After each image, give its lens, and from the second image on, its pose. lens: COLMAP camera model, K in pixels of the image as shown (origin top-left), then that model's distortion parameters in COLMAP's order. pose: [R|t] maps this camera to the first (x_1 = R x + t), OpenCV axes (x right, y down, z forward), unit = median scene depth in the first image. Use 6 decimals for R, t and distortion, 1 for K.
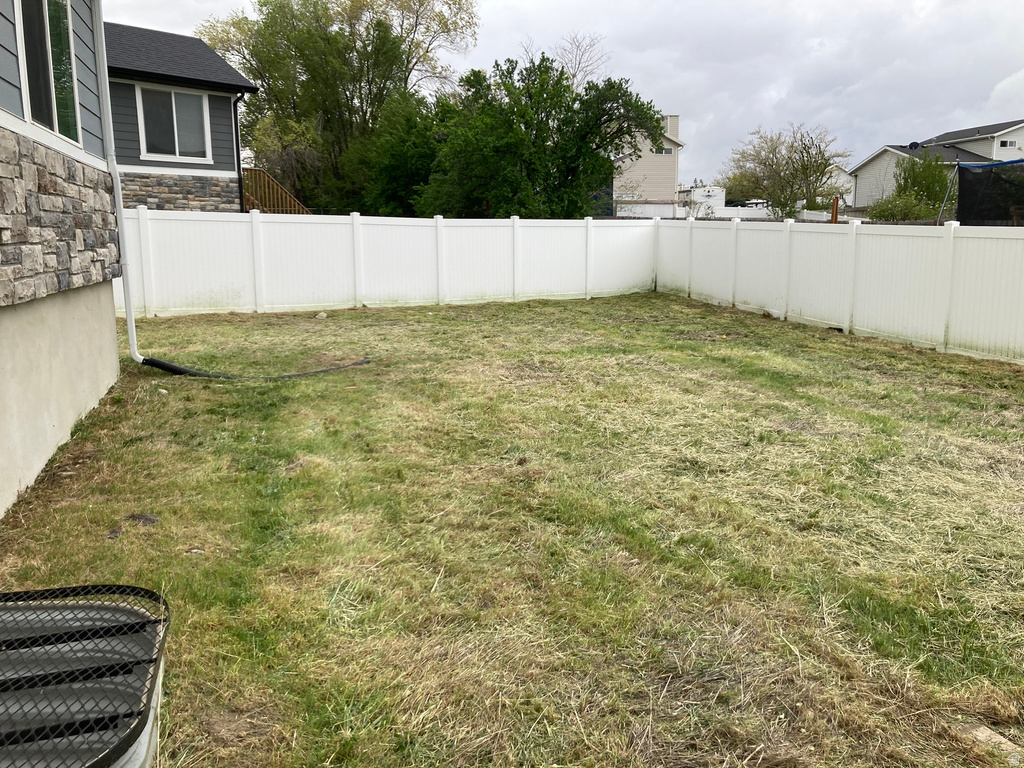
lens RADIAL K [[835.2, 0, 513.0], [0, 835.2, 381.7], [0, 0, 1]] dist [0.049598, -0.061222]
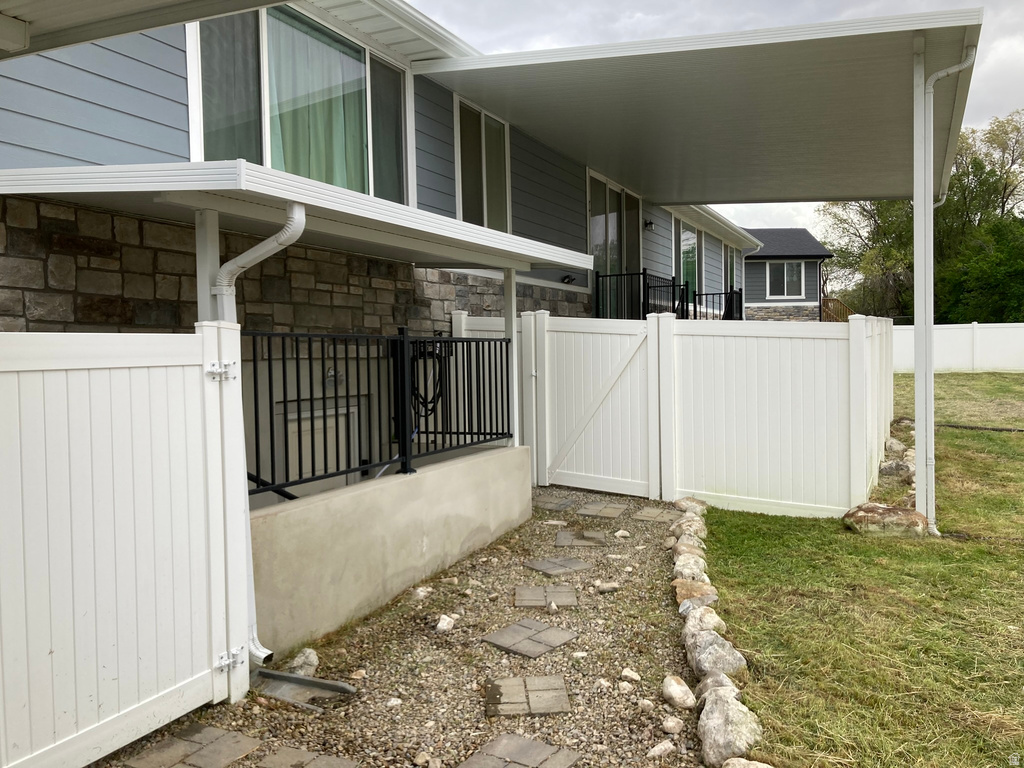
lens RADIAL K [[835.2, 0, 514.3], [0, 835.2, 383.3], [0, 0, 1]] dist [0.049598, -0.061222]
pose [[0.748397, 0.024697, -0.662790, 0.375215], [-0.105732, 0.990970, -0.082463, 0.134566], [0.654769, 0.131793, 0.744250, -0.722550]]
